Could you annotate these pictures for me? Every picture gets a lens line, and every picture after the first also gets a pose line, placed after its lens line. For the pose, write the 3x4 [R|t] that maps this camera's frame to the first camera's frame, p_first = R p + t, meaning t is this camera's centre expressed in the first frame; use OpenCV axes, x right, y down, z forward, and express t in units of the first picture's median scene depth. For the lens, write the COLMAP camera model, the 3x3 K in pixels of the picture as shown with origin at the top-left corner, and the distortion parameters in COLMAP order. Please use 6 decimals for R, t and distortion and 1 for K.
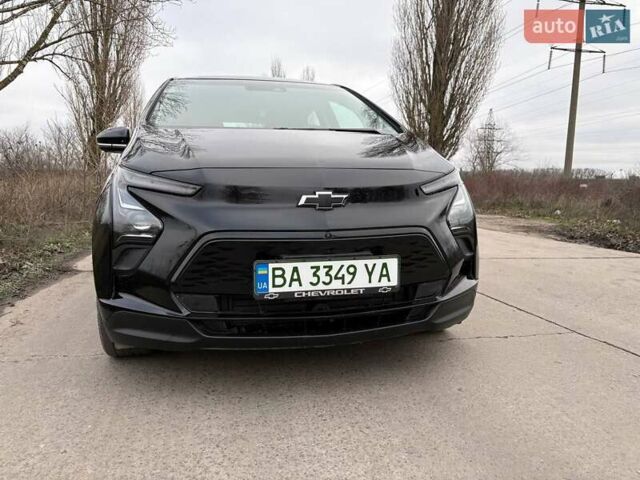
lens RADIAL K [[486.3, 0, 320.0], [0, 486.3, 240.0], [0, 0, 1]] dist [0.071522, -0.087276]
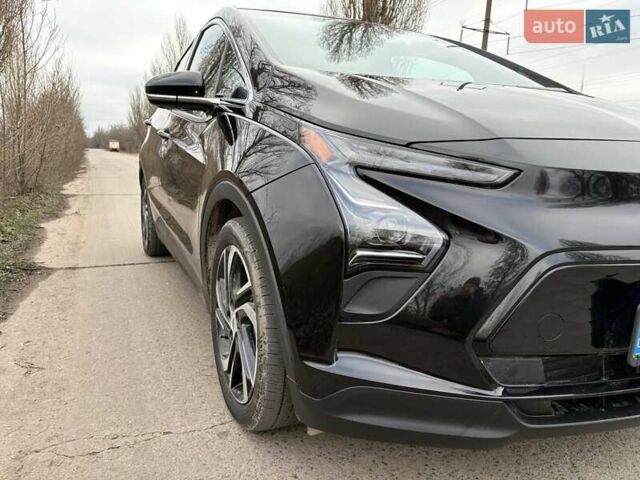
lens RADIAL K [[489.9, 0, 320.0], [0, 489.9, 240.0], [0, 0, 1]] dist [0.020913, 0.003473]
pose [[0.981180, -0.011355, 0.192762, -0.590055], [0.000317, 0.998363, 0.057193, -0.061181], [-0.193095, -0.056056, 0.979577, 0.481357]]
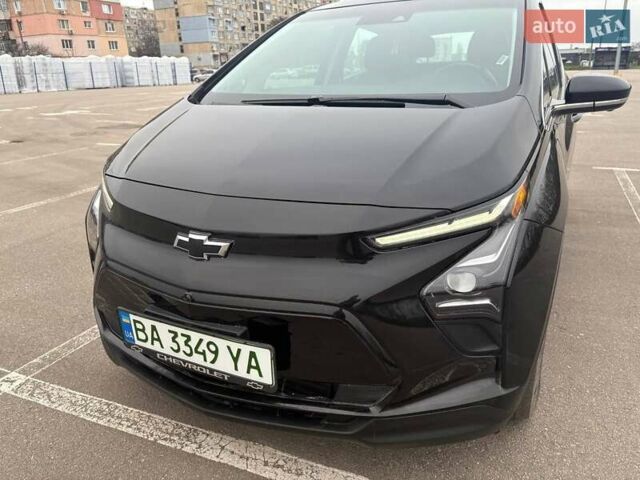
lens RADIAL K [[489.9, 0, 320.0], [0, 489.9, 240.0], [0, 0, 1]] dist [0.020913, 0.003473]
pose [[0.764237, 0.201151, -0.612765, 0.610922], [-0.055288, 0.967053, 0.248497, -0.289383], [0.642562, -0.156032, 0.750179, 0.571557]]
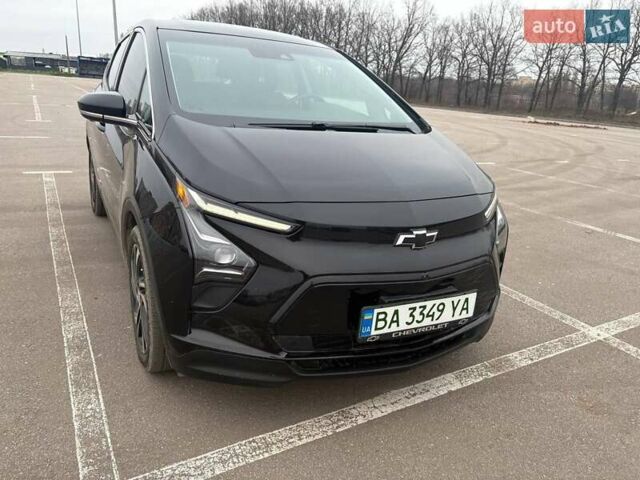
lens RADIAL K [[486.3, 0, 320.0], [0, 486.3, 240.0], [0, 0, 1]] dist [0.071522, -0.087276]
pose [[0.967770, 0.001446, 0.251830, -0.446266], [-0.050055, 0.981136, 0.186727, -0.260364], [-0.246809, -0.193314, 0.949587, 0.101671]]
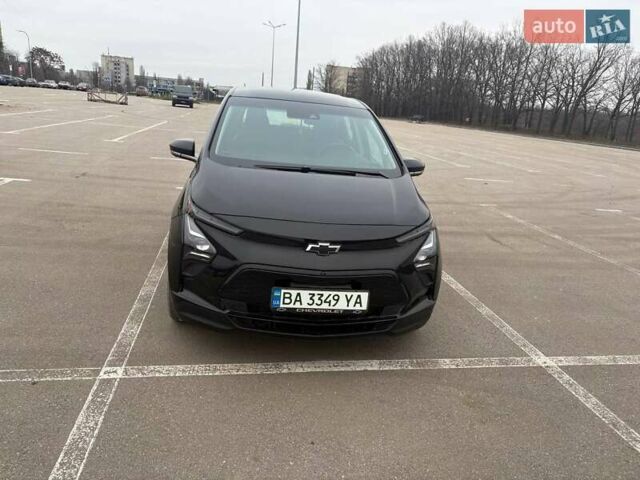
lens RADIAL K [[488.7, 0, 322.3], [0, 488.7, 231.4], [0, 0, 1]] dist [0.070368, -0.102389]
pose [[0.990928, 0.116426, -0.067126, 0.100387], [-0.106518, 0.984975, 0.135933, -0.341662], [0.081944, -0.127549, 0.988441, -0.474423]]
